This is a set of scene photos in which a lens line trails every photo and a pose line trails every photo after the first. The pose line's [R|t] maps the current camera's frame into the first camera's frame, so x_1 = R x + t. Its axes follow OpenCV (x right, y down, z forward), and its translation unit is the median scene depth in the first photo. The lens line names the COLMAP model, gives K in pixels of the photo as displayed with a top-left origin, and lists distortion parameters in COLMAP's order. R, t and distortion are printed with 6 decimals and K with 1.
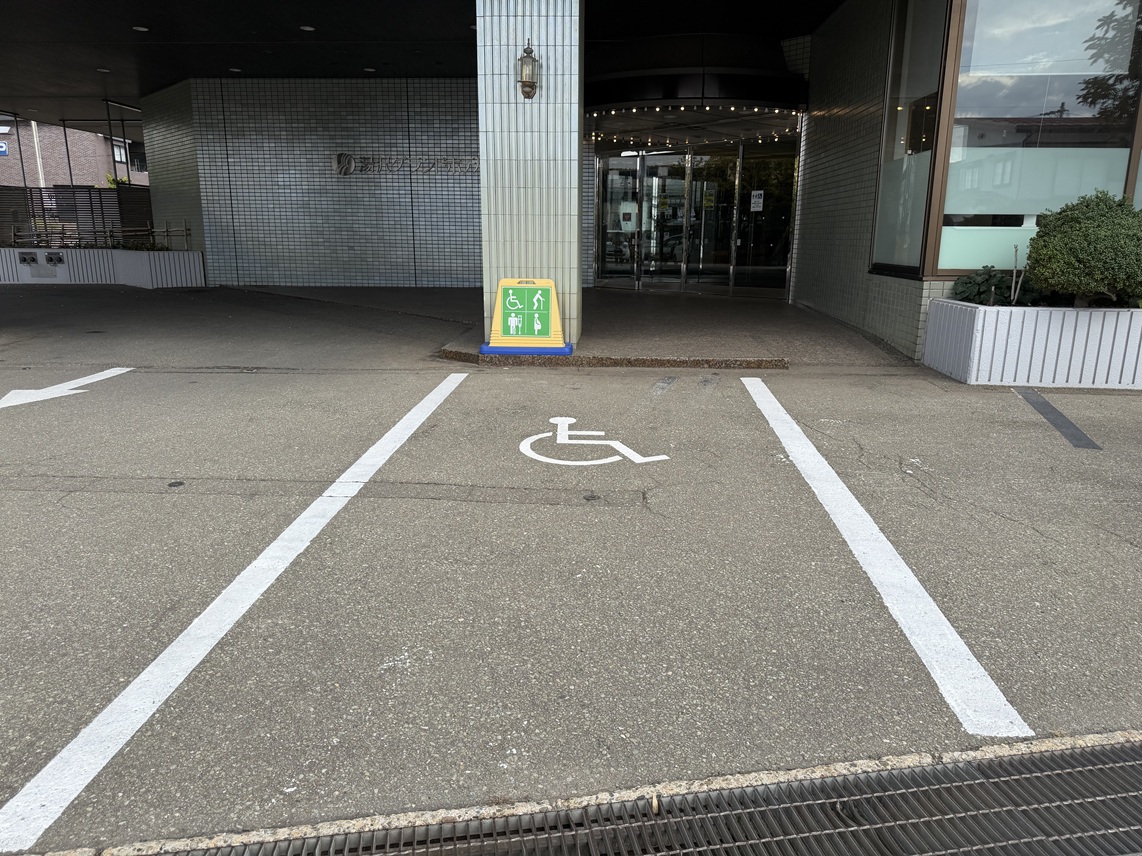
lens RADIAL K [[807.8, 0, 564.0], [0, 807.8, 425.8], [0, 0, 1]] dist [-0.001128, -0.004396]
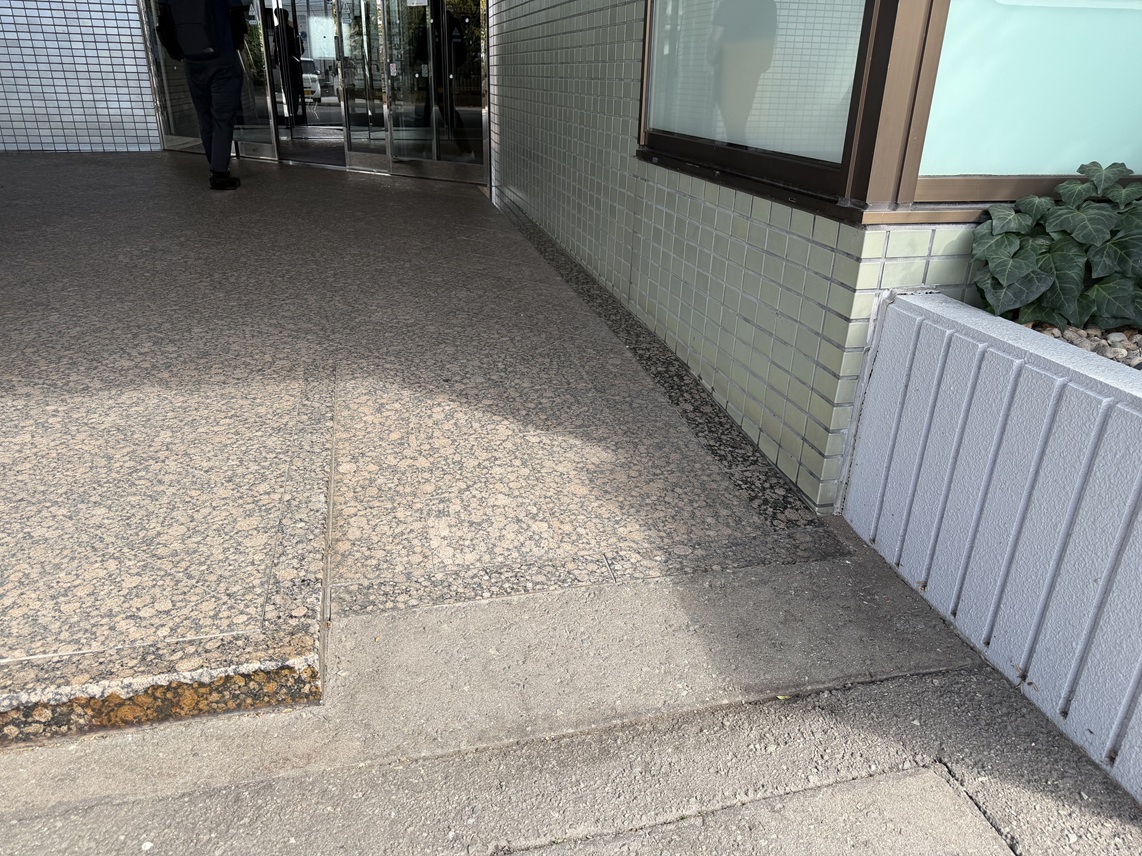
lens RADIAL K [[807.8, 0, 569.6], [0, 807.8, 436.3], [0, 0, 1]] dist [-0.001128, -0.004396]
pose [[0.954856, -0.106040, 0.277498, 0.281211], [0.050483, 0.978457, 0.200186, -0.169478], [-0.292748, -0.177140, 0.939638, 0.776913]]
